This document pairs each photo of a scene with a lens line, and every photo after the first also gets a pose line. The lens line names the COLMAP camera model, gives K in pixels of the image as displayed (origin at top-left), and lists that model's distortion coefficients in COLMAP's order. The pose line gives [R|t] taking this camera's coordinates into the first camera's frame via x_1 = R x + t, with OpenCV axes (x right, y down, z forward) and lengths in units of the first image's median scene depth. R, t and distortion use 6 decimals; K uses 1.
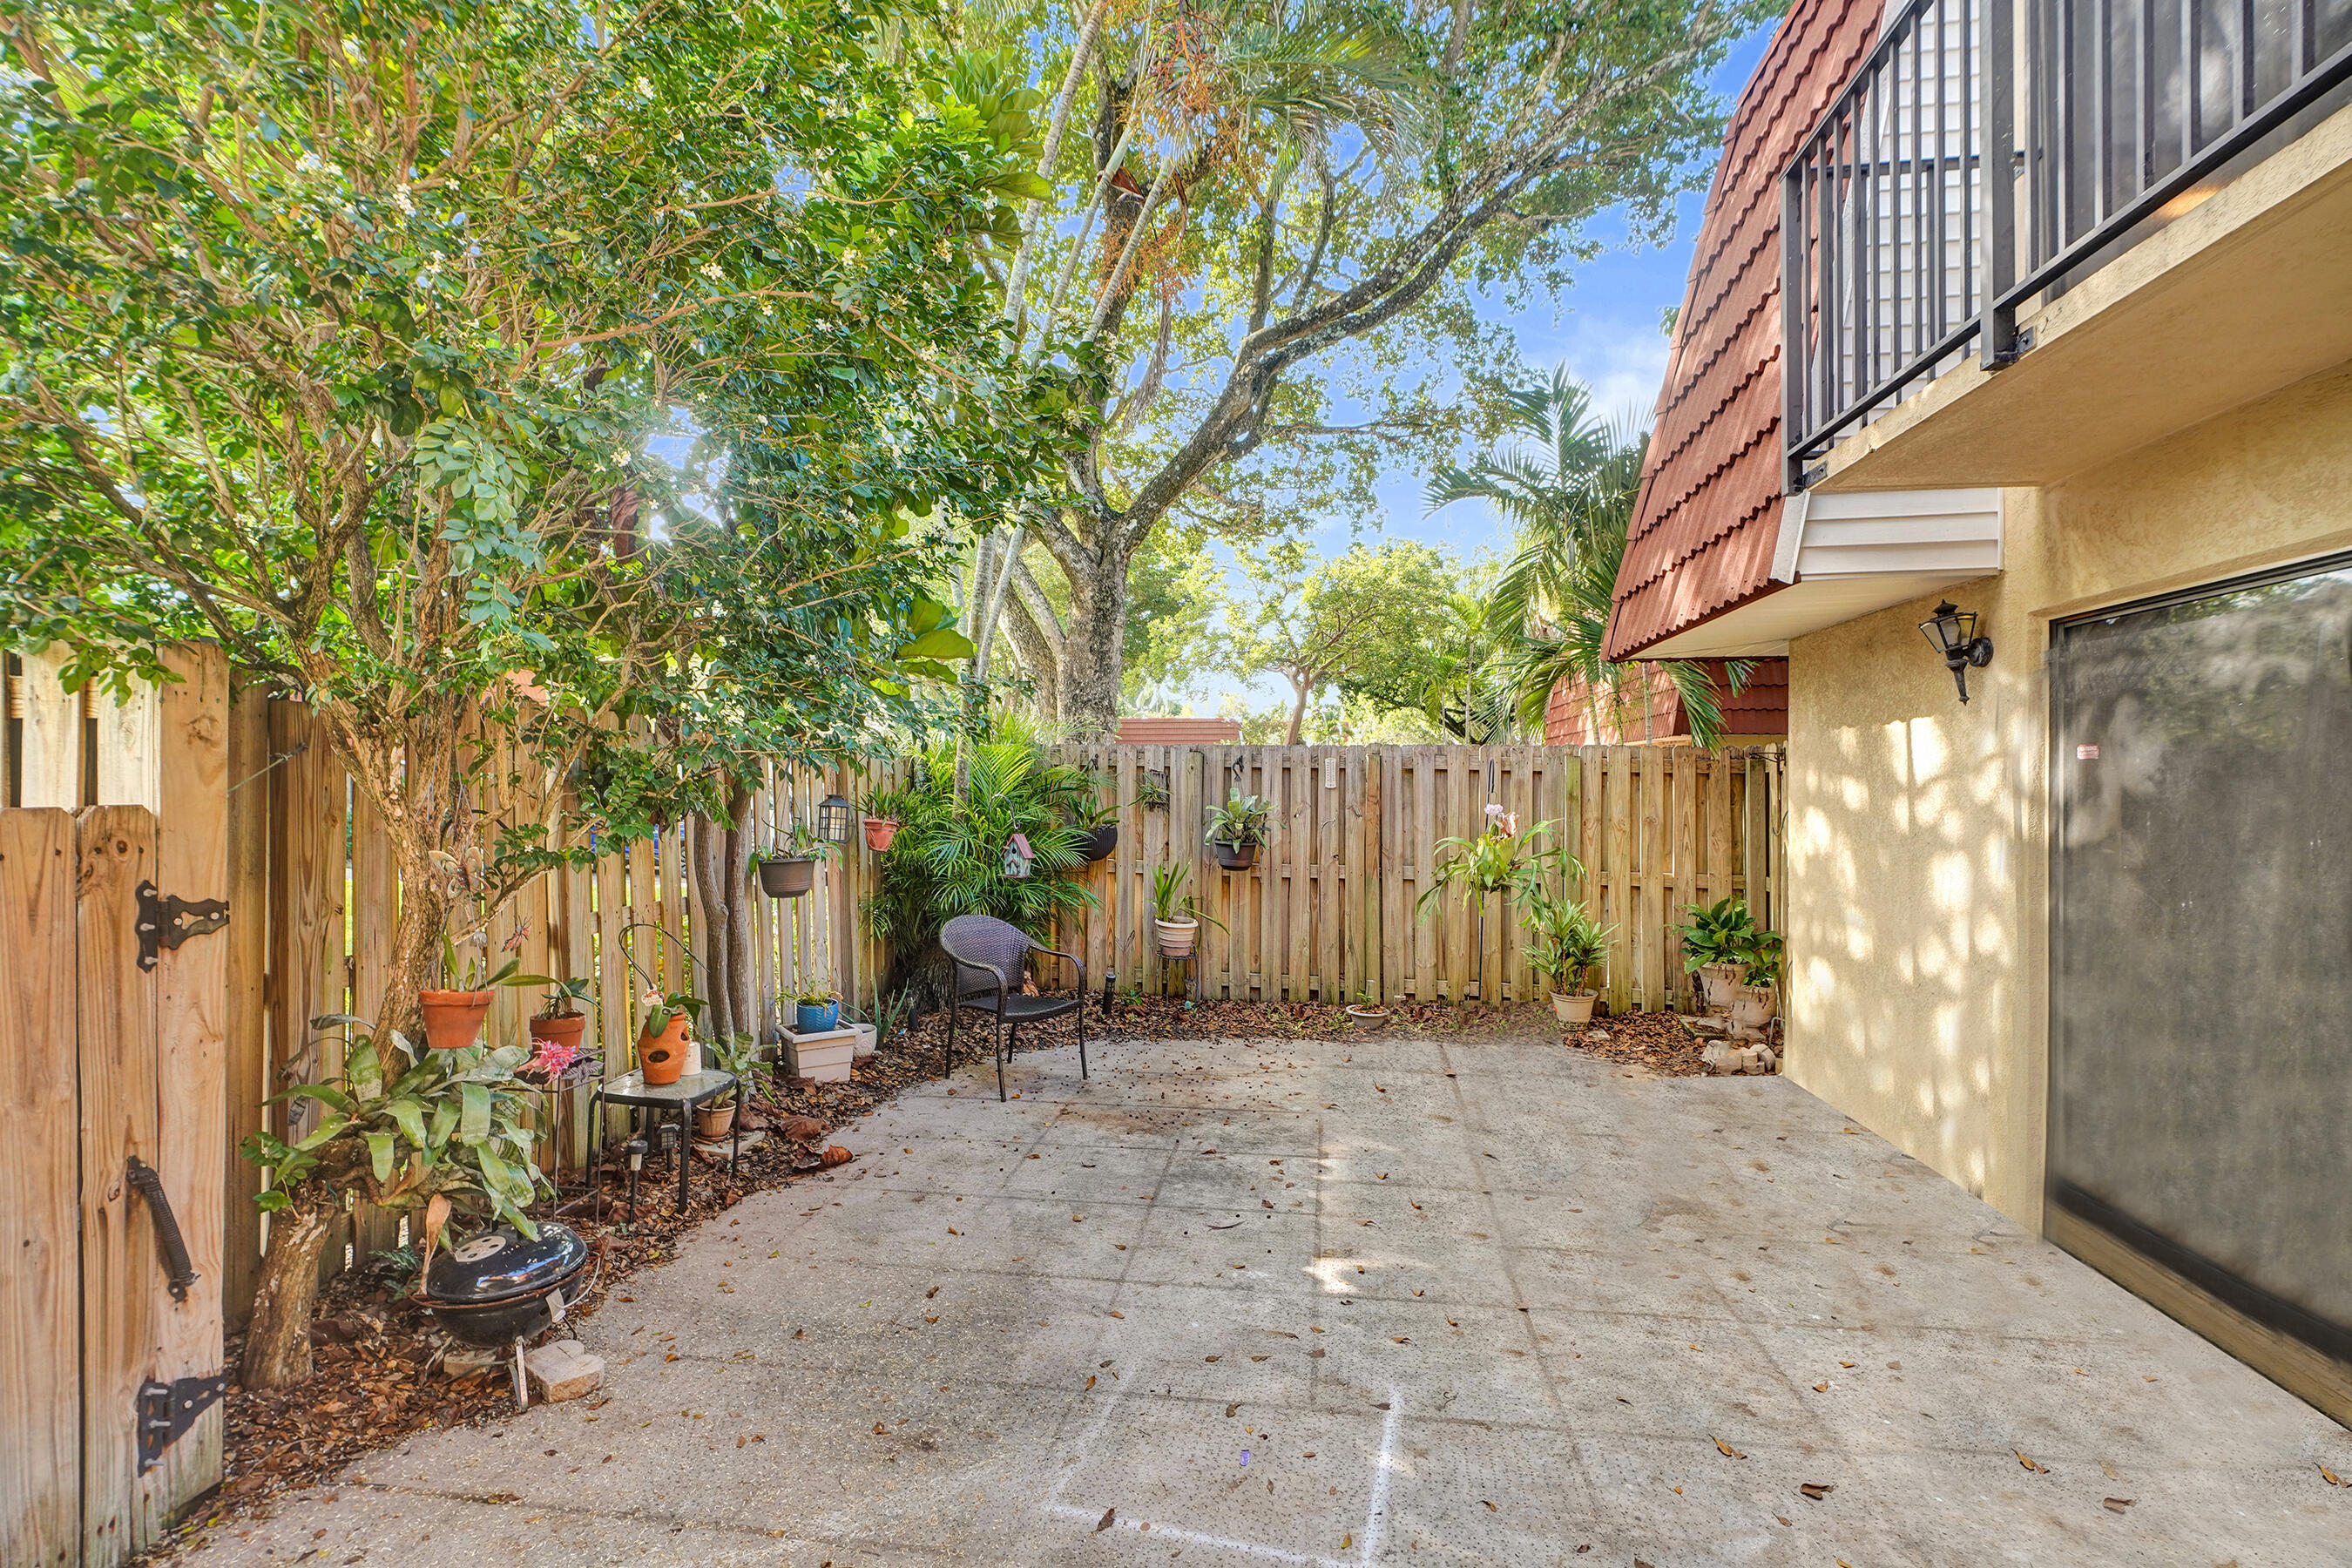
lens RADIAL K [[1091.9, 0, 1176.0], [0, 1091.9, 784.0], [0, 0, 1]] dist [-0.001636, -0.000159]
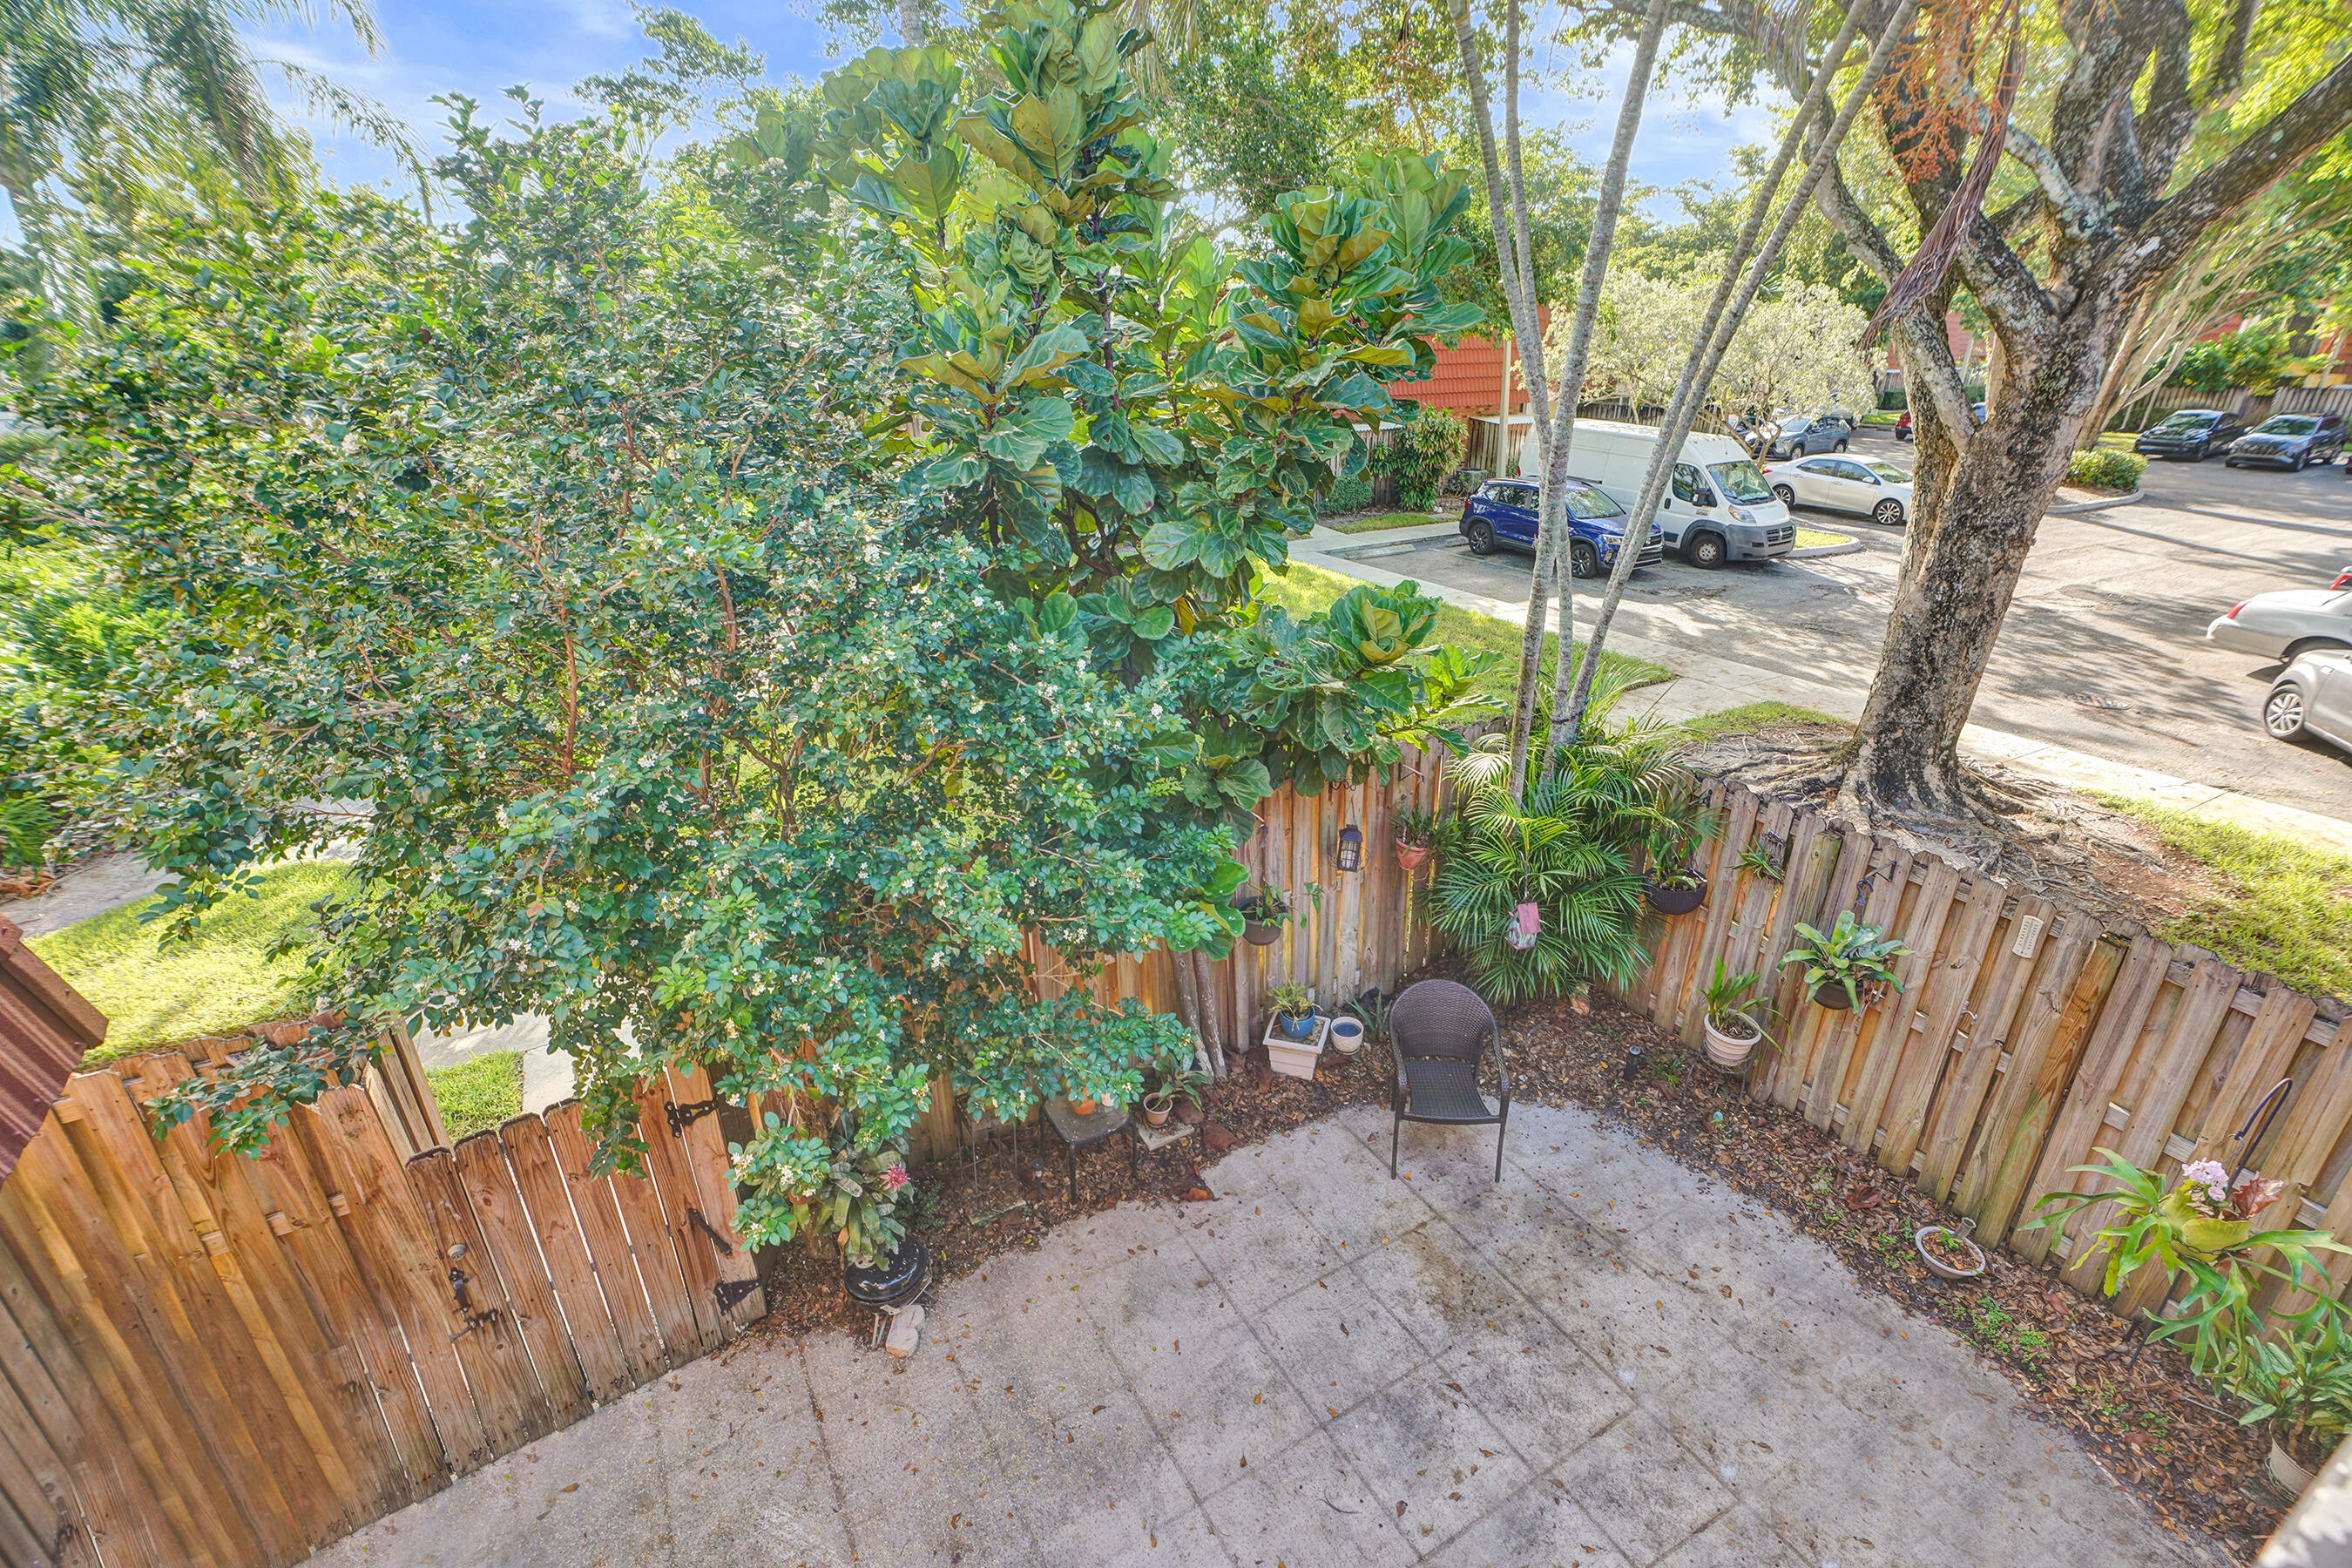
lens RADIAL K [[1079.0, 0, 1179.6], [0, 1079.0, 778.1], [0, 0, 1]] dist [-0.003346, 0.008671]
pose [[0.613361, 0.303777, -0.729046, 0.451359], [0.025098, 0.915111, 0.402421, -0.618423], [0.789404, -0.265127, 0.553669, 0.401342]]
